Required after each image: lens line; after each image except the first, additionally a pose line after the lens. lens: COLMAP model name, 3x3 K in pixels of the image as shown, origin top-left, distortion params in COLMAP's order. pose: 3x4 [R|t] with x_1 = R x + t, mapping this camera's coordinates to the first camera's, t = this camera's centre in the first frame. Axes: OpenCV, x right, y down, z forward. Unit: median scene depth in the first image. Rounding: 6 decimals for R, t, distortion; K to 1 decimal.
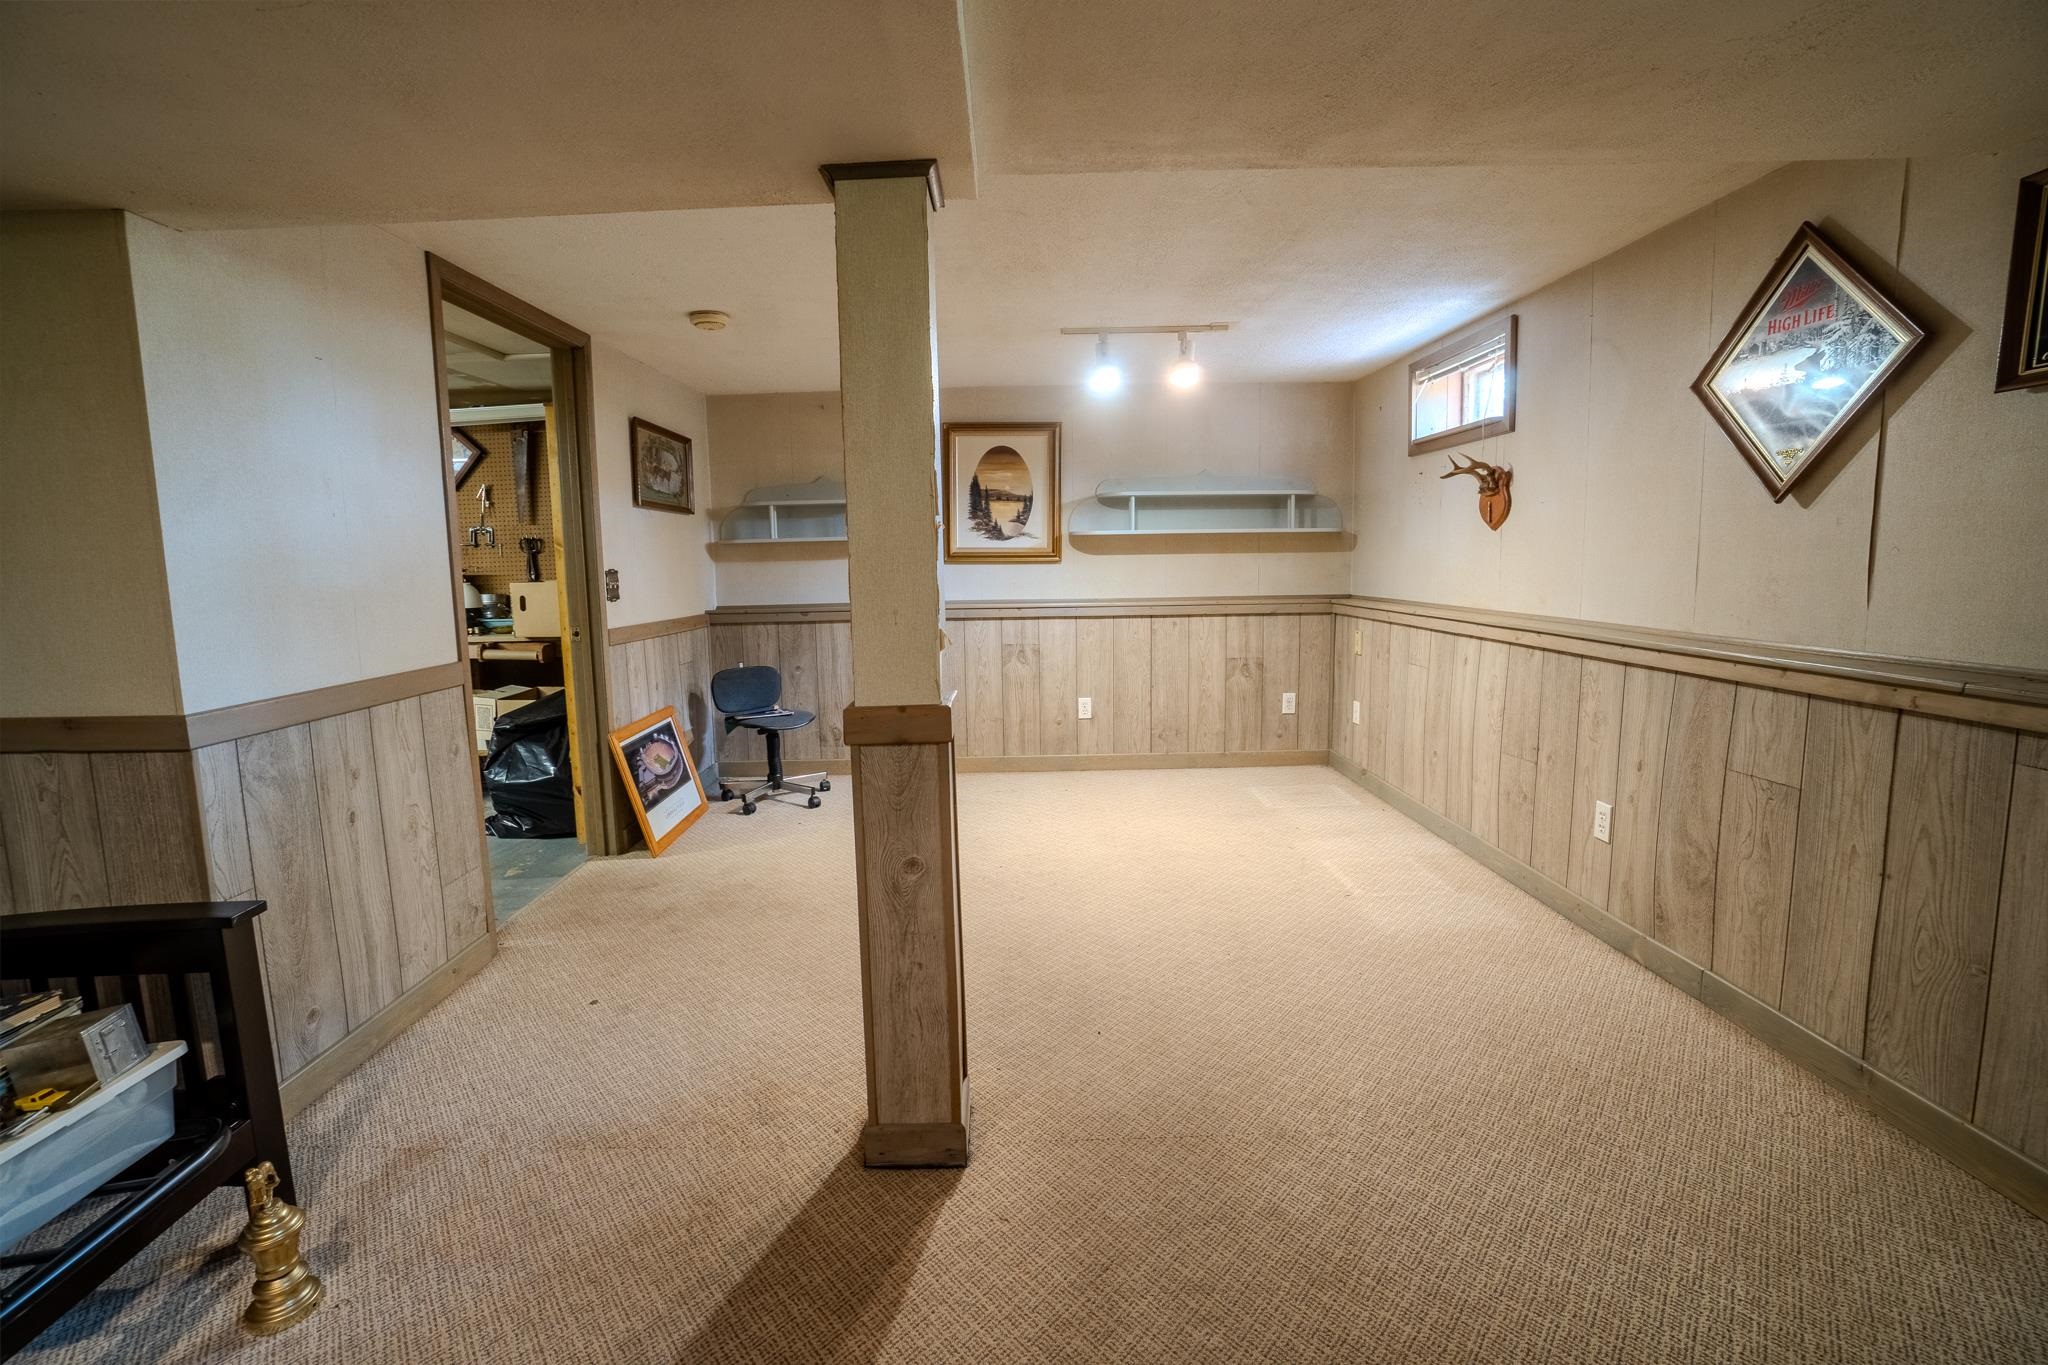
lens RADIAL K [[956.6, 0, 1010.6], [0, 956.6, 672.8], [0, 0, 1]] dist [-0.076077, 0.025261]
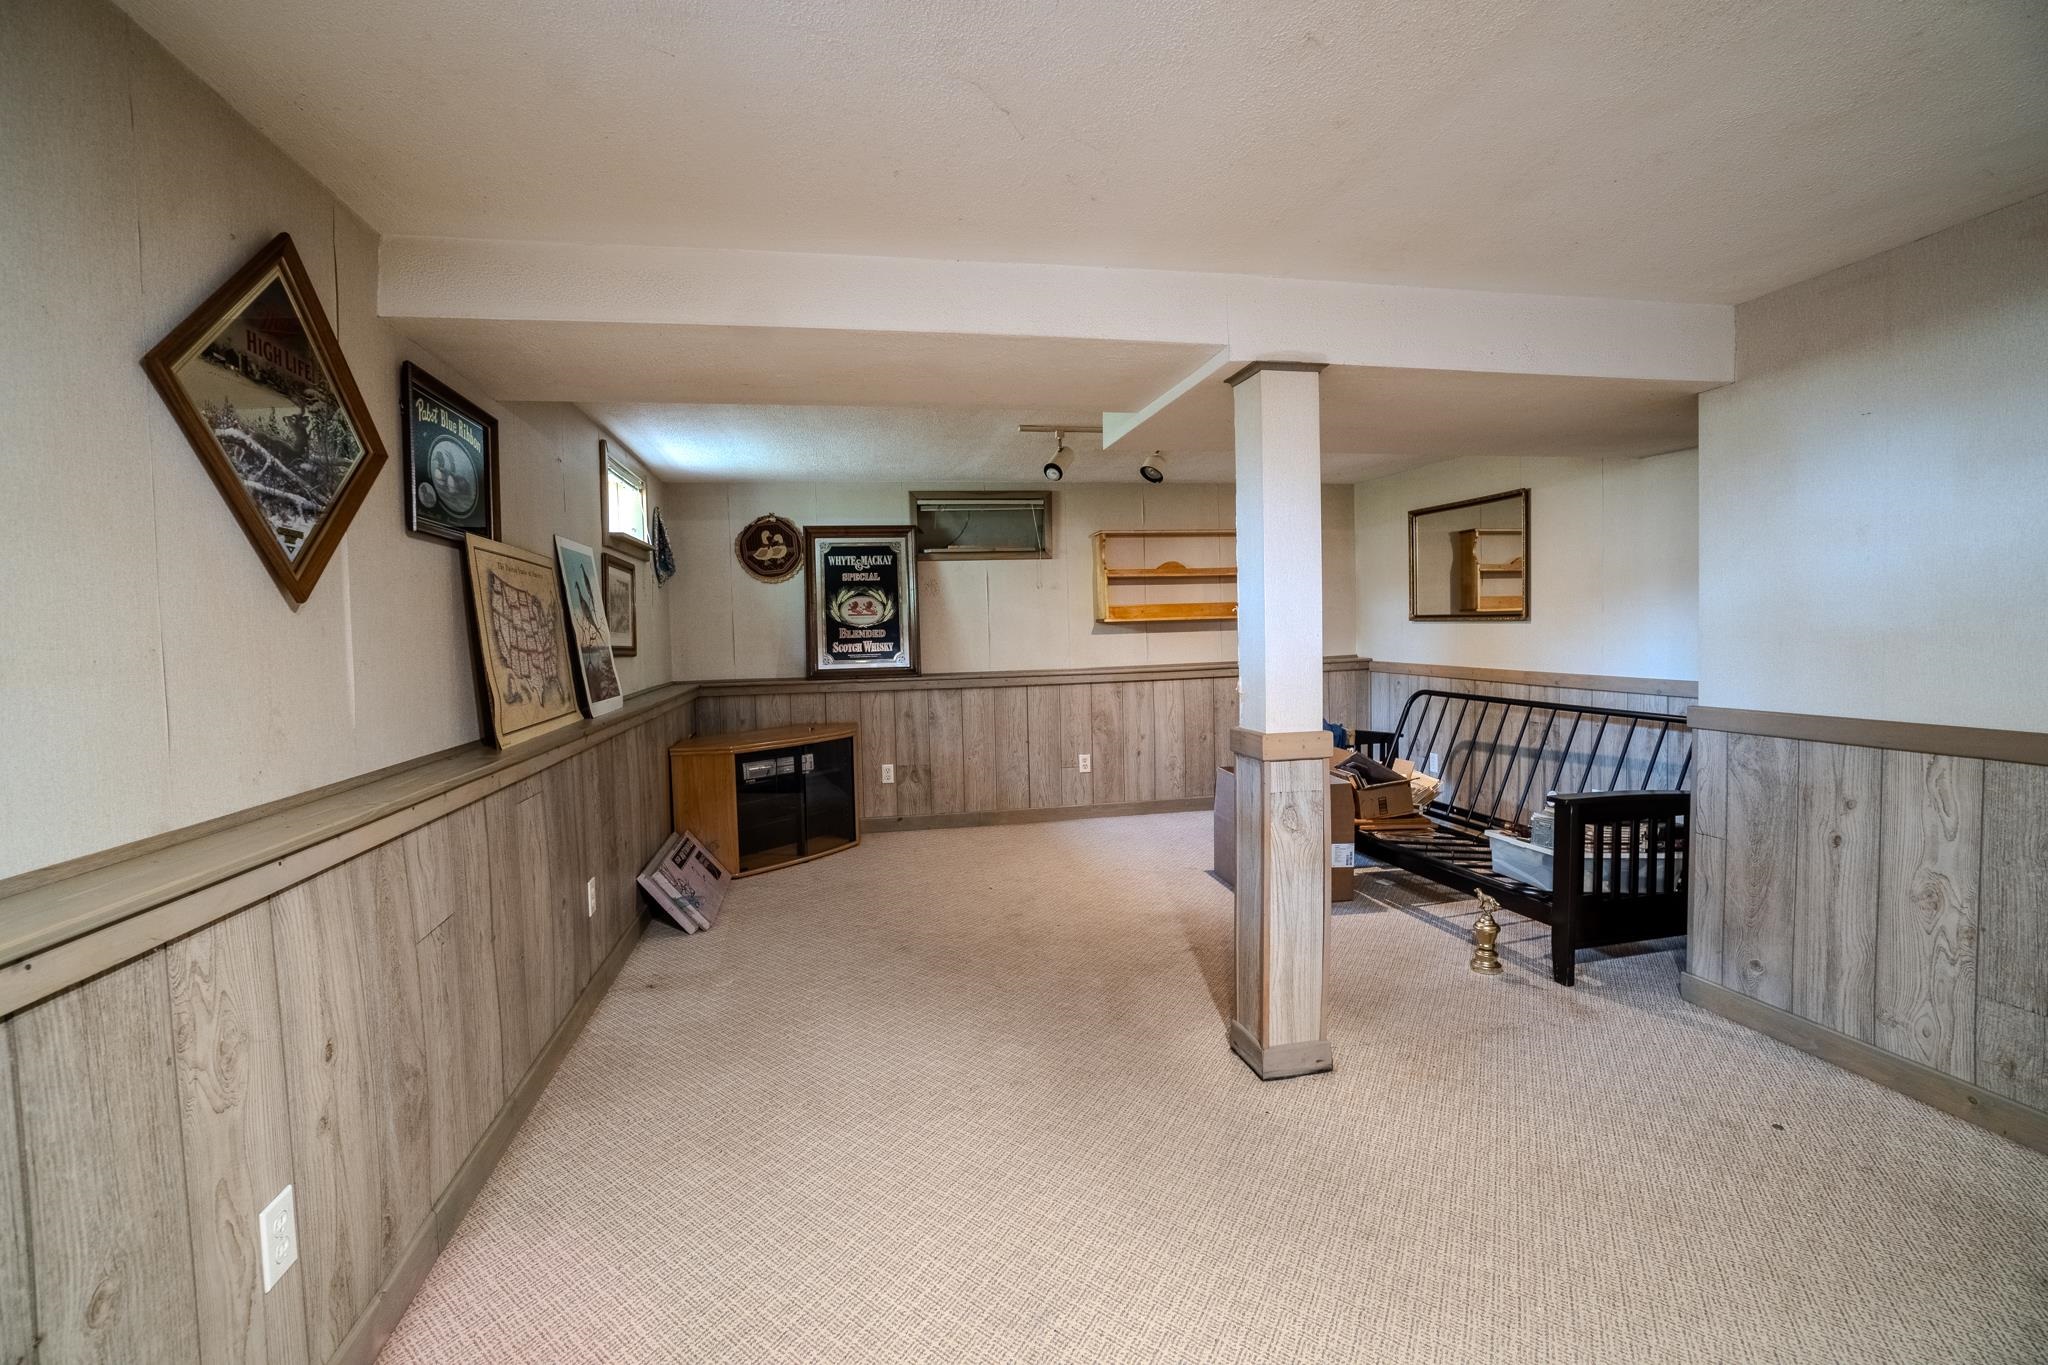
lens RADIAL K [[956.6, 0, 1010.6], [0, 956.6, 672.8], [0, 0, 1]] dist [-0.076077, 0.025261]
pose [[-0.982168, 0.054974, -0.179787, 0.427065], [0.024568, 0.985623, 0.167163, -0.243881], [0.186392, 0.159765, -0.969398, 1.861540]]
